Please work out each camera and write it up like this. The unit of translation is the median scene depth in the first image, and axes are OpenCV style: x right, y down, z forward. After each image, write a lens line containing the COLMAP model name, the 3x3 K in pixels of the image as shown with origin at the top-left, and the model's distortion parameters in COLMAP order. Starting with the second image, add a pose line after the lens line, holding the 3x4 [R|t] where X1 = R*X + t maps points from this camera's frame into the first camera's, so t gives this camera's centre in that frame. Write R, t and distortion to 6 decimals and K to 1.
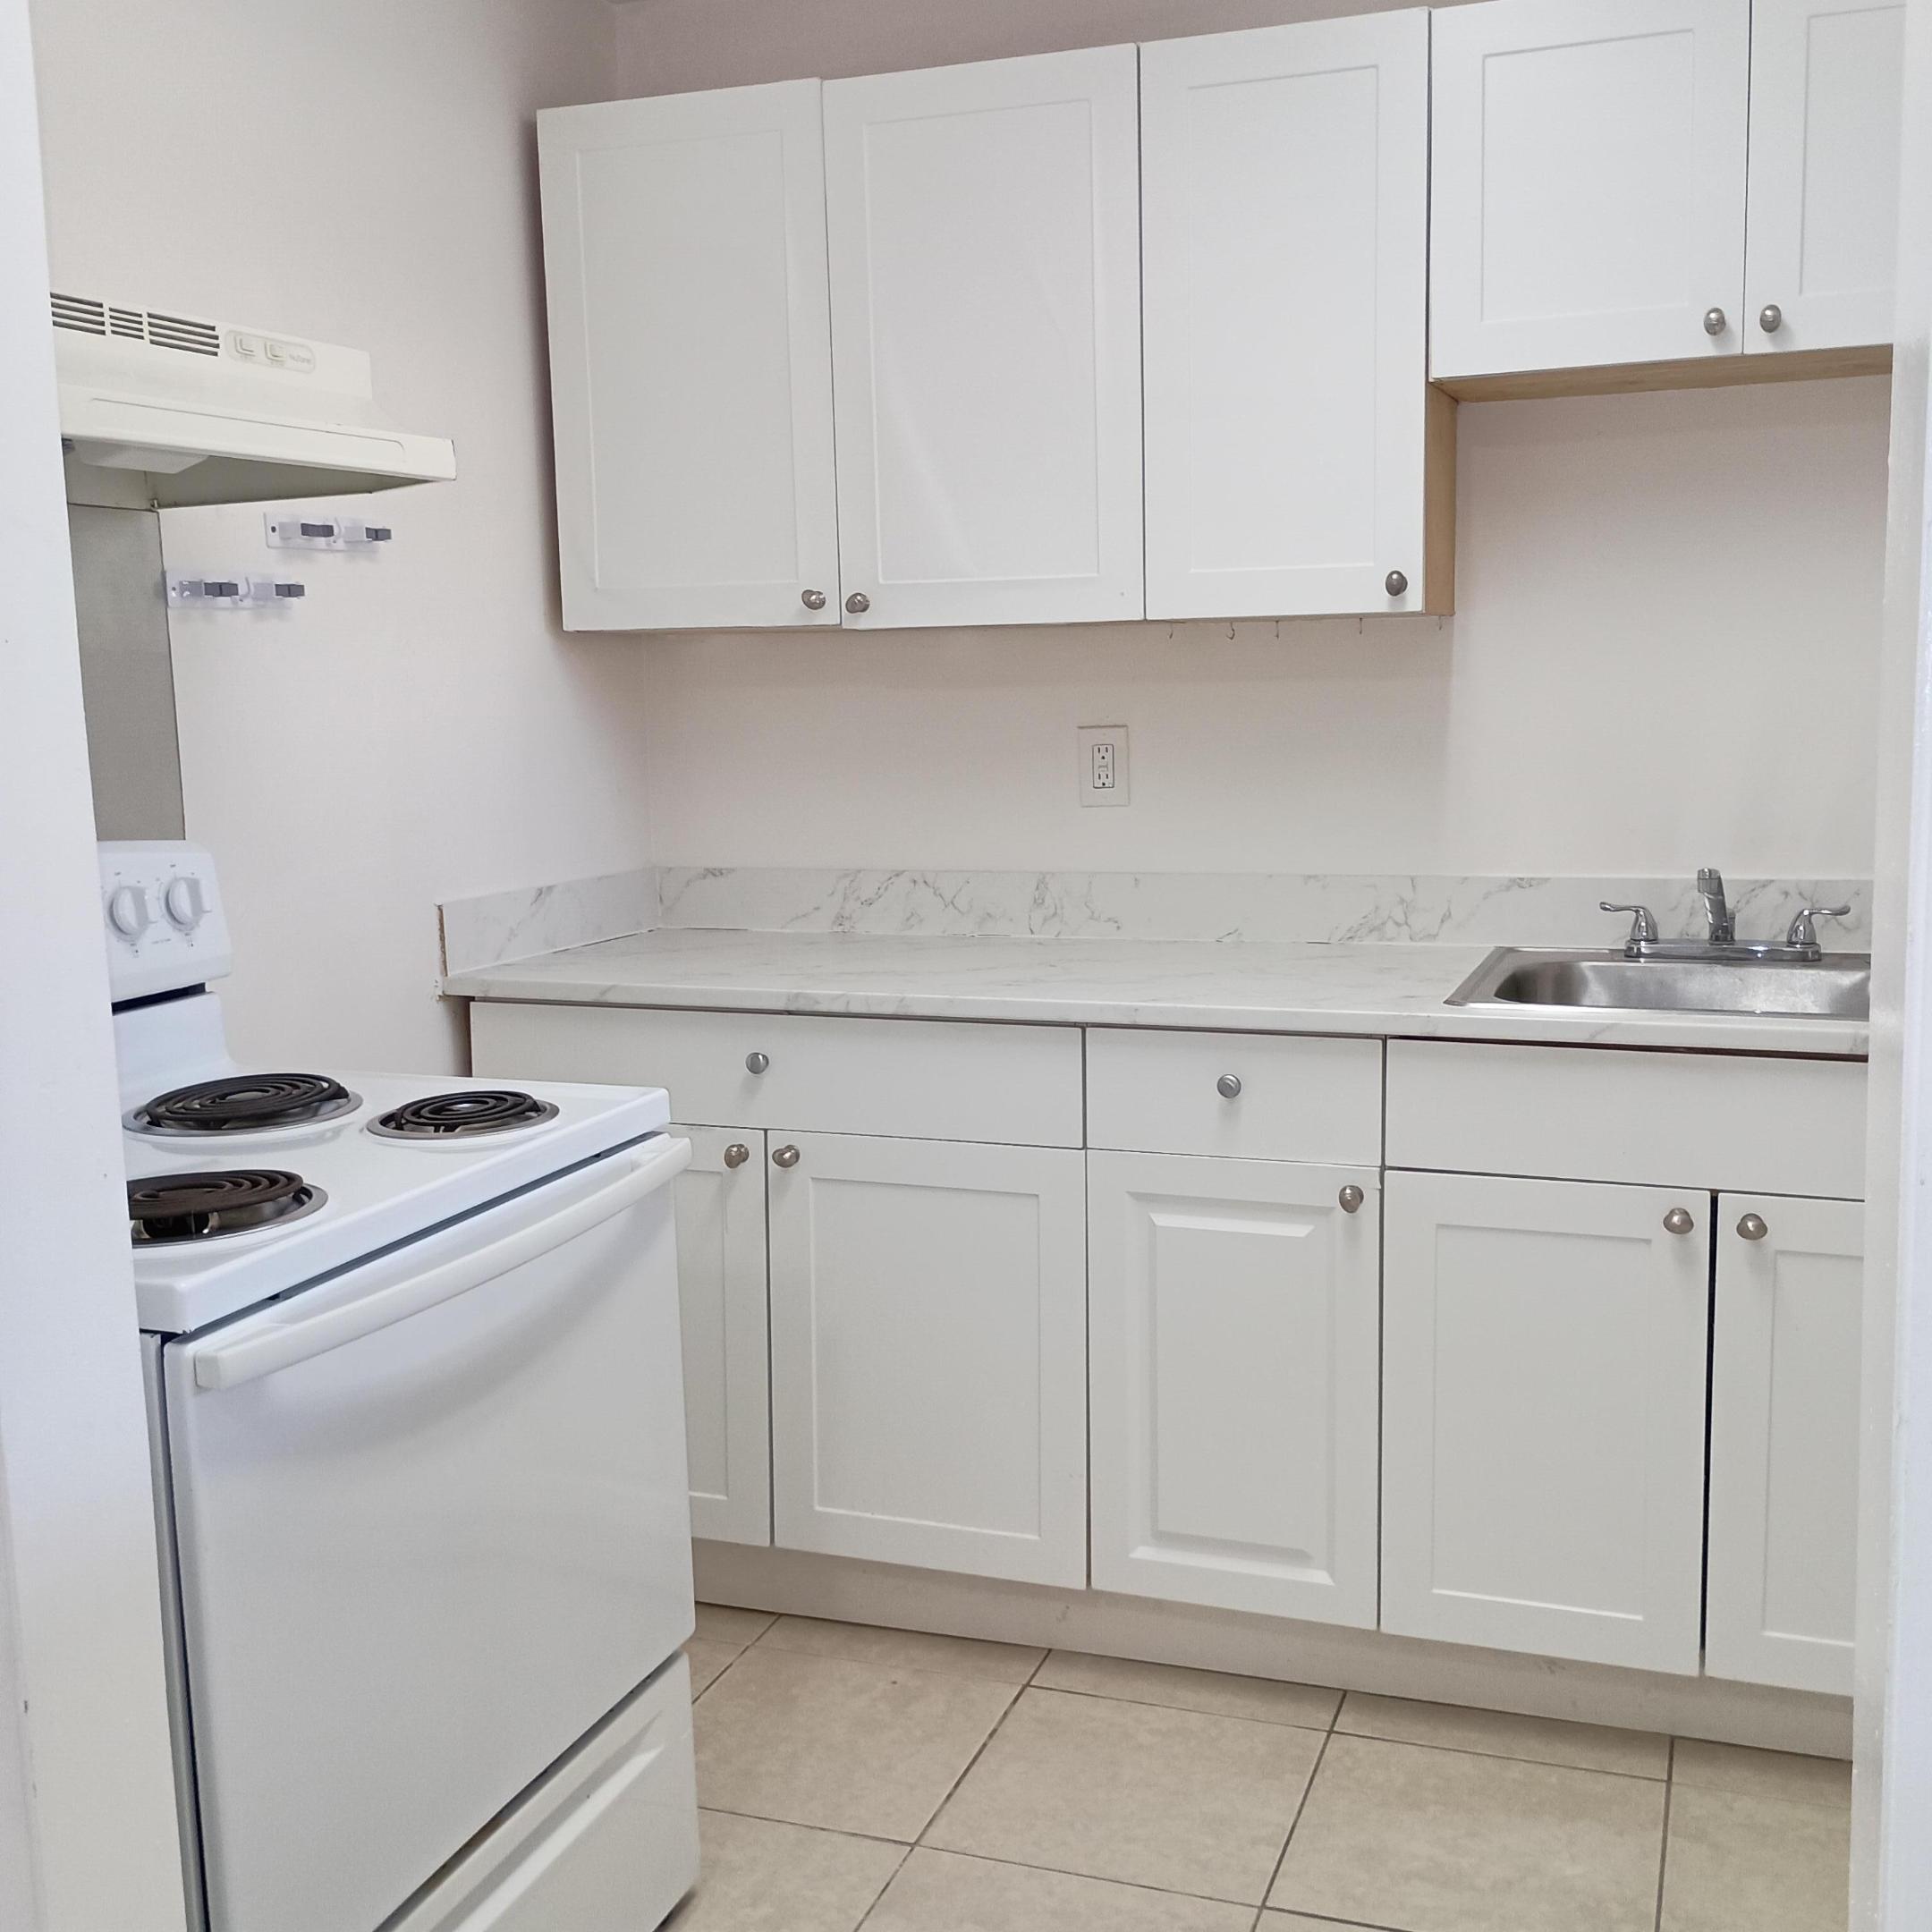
lens RADIAL K [[2124.4, 0, 969.7], [0, 2124.4, 955.0], [0, 0, 1]] dist [0.046700, 0.000000]
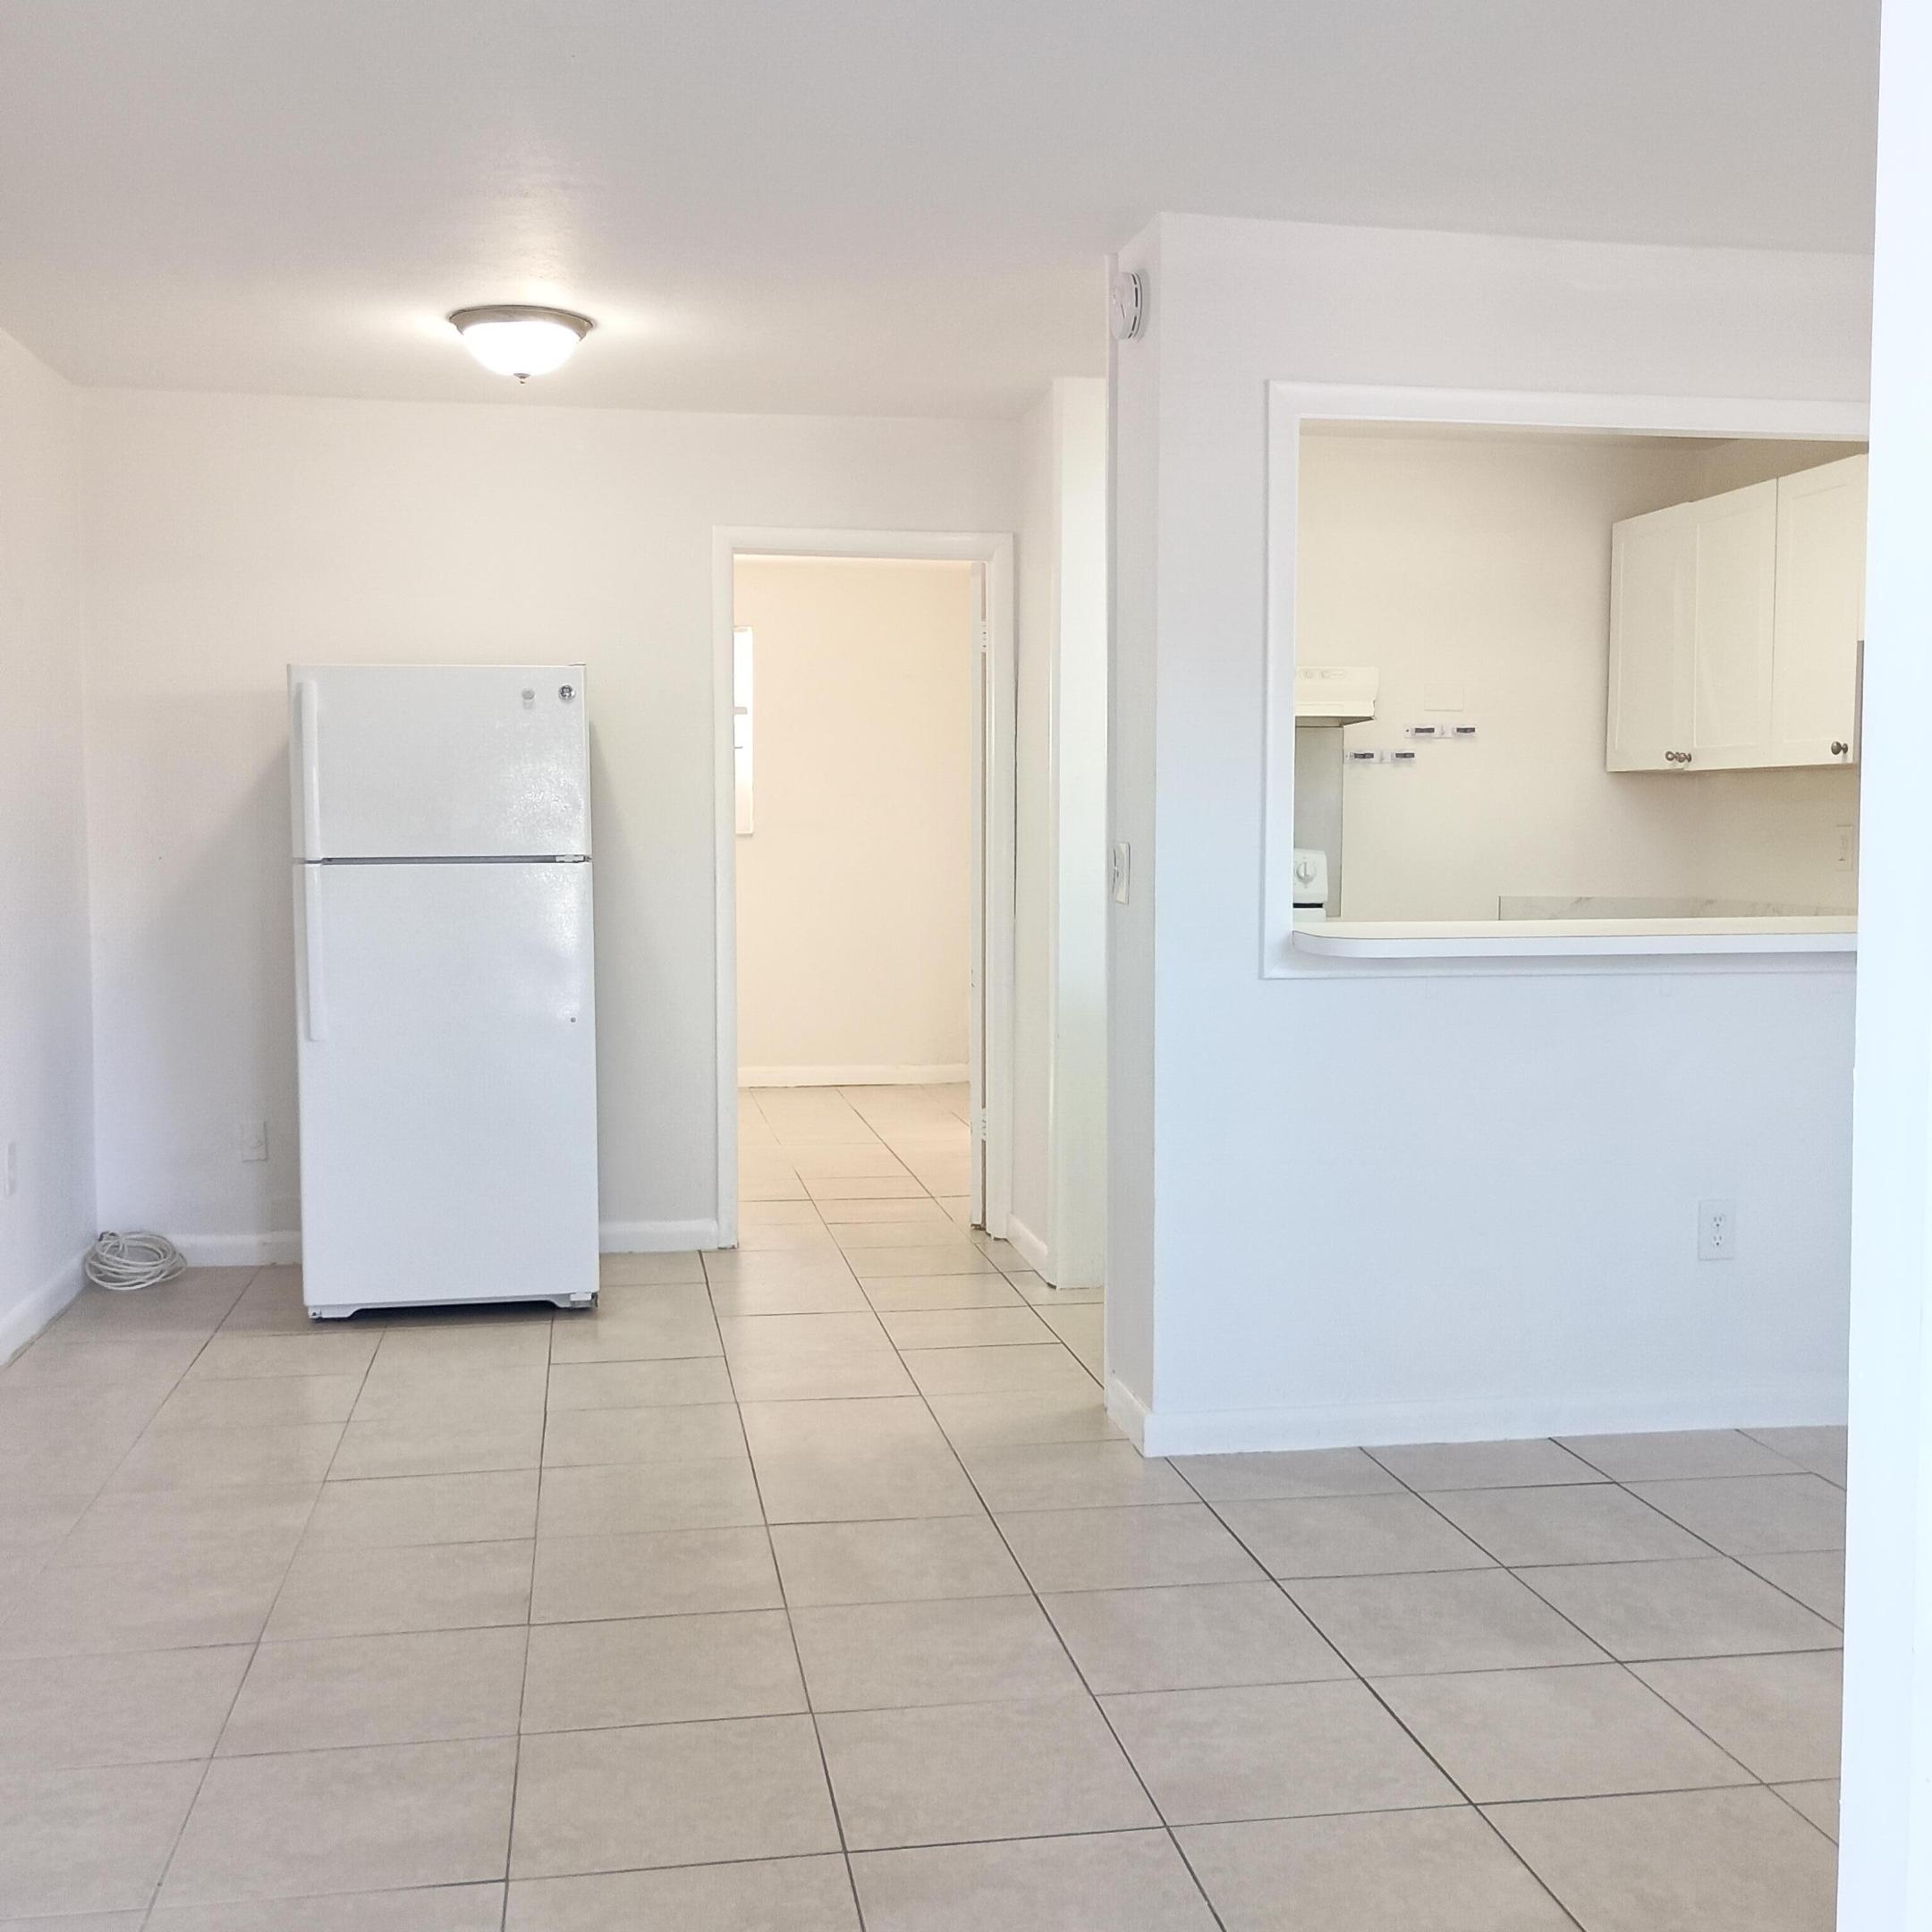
lens RADIAL K [[2124.4, 0, 973.2], [0, 2124.4, 952.4], [0, 0, 1]] dist [0.046700, 0.000000]
pose [[0.497546, 0.075702, -0.864128, 1.500334], [-0.132581, 0.991117, 0.010490, 0.090630], [0.857246, 0.109348, 0.503163, -0.608674]]
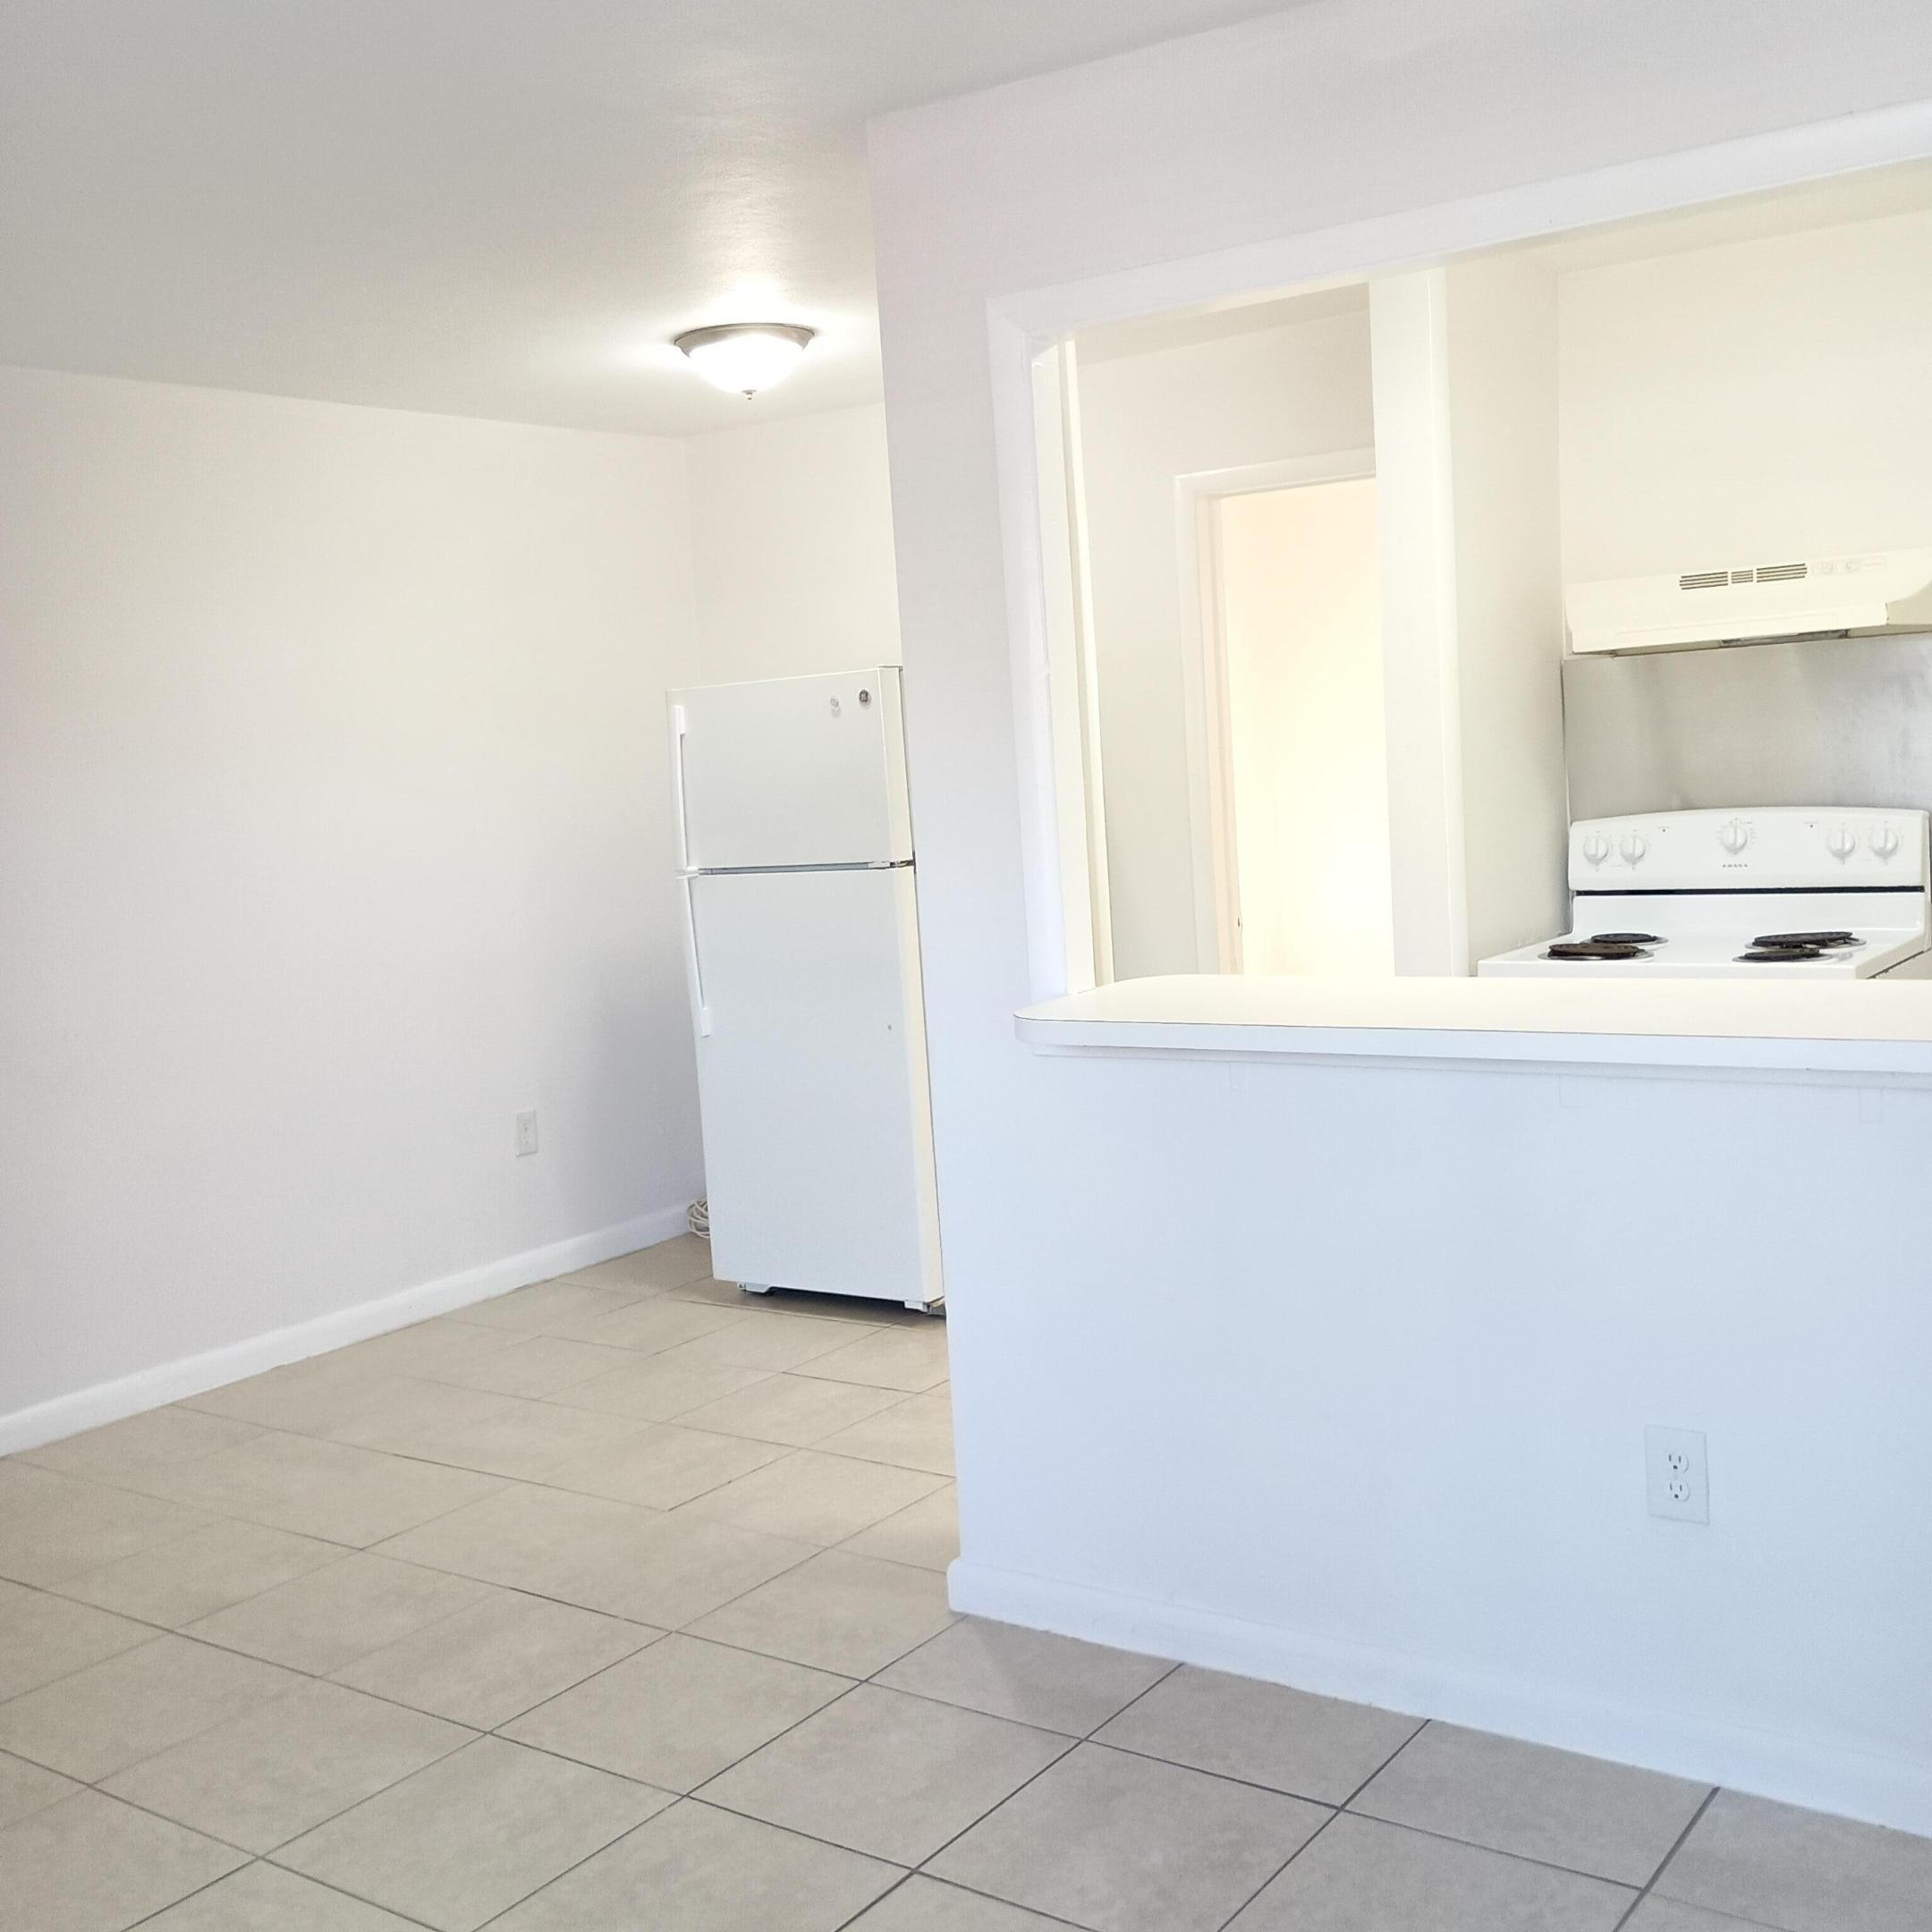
lens RADIAL K [[2124.4, 0, 917.9], [0, 2124.4, 971.5], [0, 0, 1]] dist [0.046700, 0.000000]
pose [[-0.268755, 0.138256, -0.953234, 1.460081], [-0.064077, 0.984886, 0.160913, -0.138603], [0.961075, 0.104326, -0.255834, 0.565807]]
